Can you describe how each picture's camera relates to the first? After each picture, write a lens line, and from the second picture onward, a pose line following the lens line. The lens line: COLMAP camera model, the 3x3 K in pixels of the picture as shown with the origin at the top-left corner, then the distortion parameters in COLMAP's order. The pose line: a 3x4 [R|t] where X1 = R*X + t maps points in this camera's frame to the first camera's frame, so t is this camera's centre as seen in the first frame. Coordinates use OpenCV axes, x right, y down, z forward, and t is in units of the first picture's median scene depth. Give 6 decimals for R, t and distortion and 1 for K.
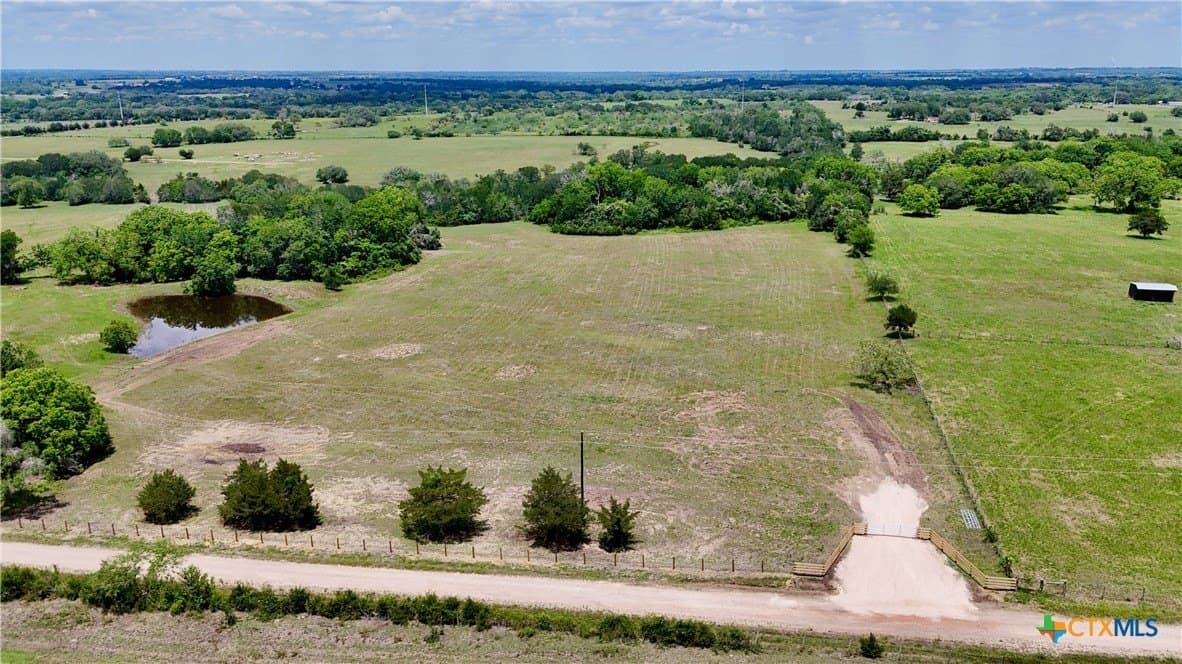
lens RADIAL K [[914.1, 0, 591.0], [0, 914.1, 332.0], [0, 0, 1]] dist [0.064399, -0.052385]
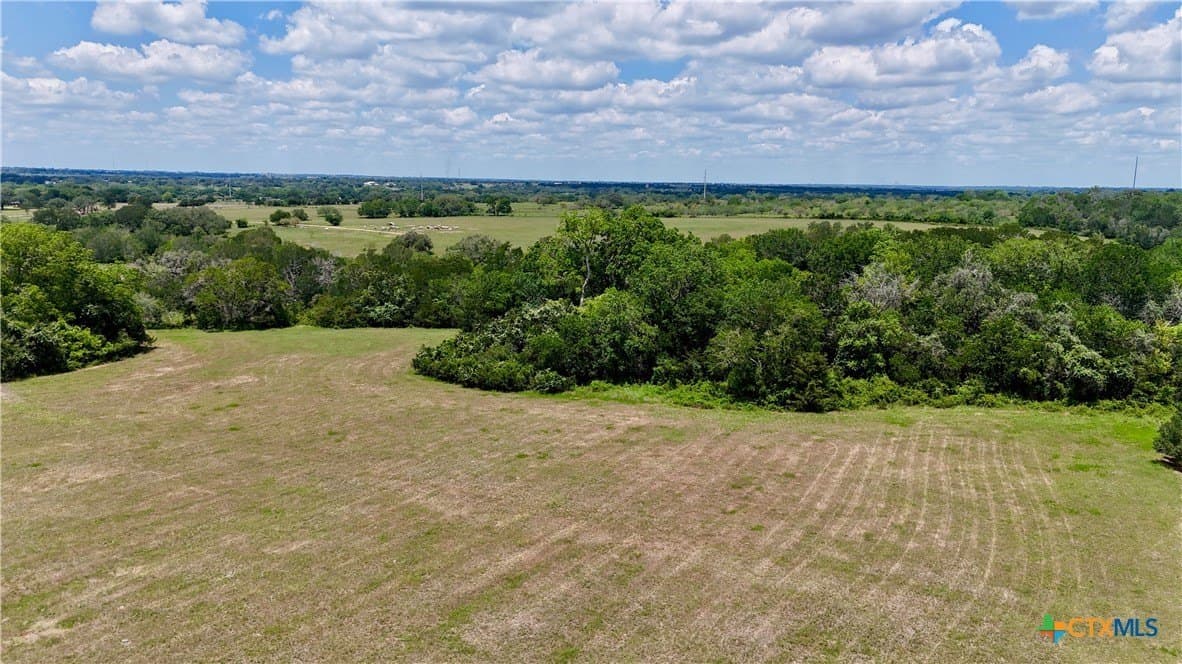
lens RADIAL K [[880.6, 0, 591.0], [0, 880.6, 332.0], [0, 0, 1]] dist [0.064523, -0.056240]
pose [[0.915934, 0.088568, -0.391433, 0.178734], [-0.132376, 0.987433, -0.086331, -0.099093], [0.378868, 0.130890, 0.916148, 0.676942]]
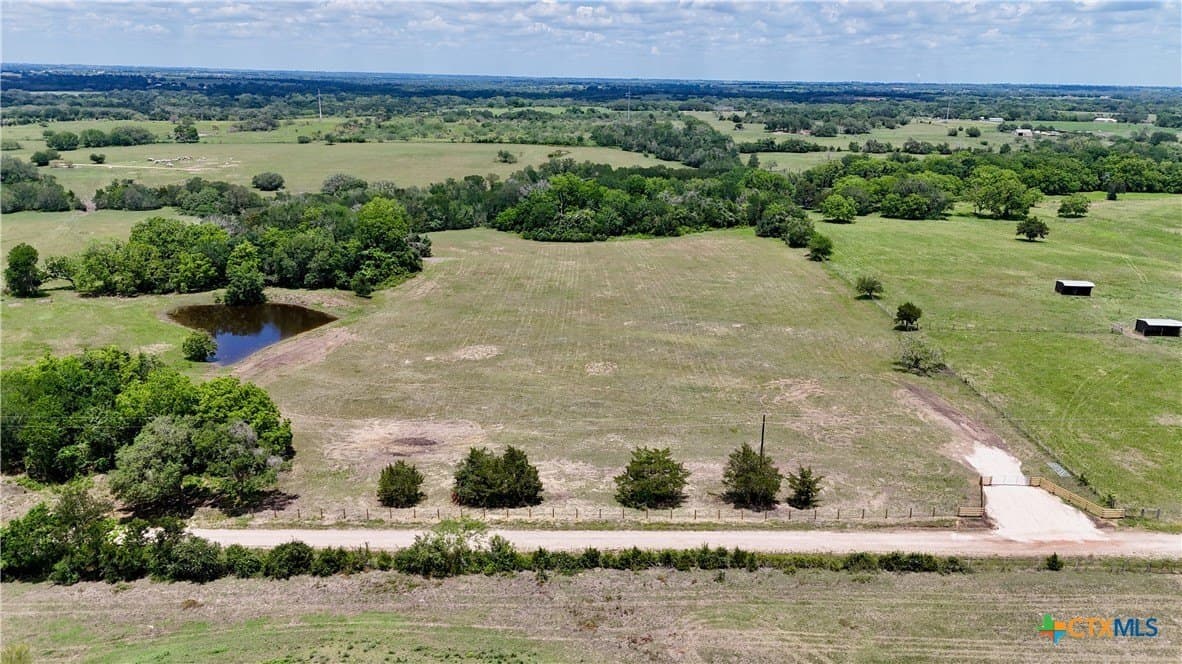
lens RADIAL K [[880.6, 0, 591.0], [0, 880.6, 332.0], [0, 0, 1]] dist [0.064523, -0.056240]
pose [[0.987506, -0.023765, 0.155778, -0.130959], [0.022930, 0.999711, 0.007159, -0.004803], [-0.155903, -0.003498, 0.987766, -0.042708]]
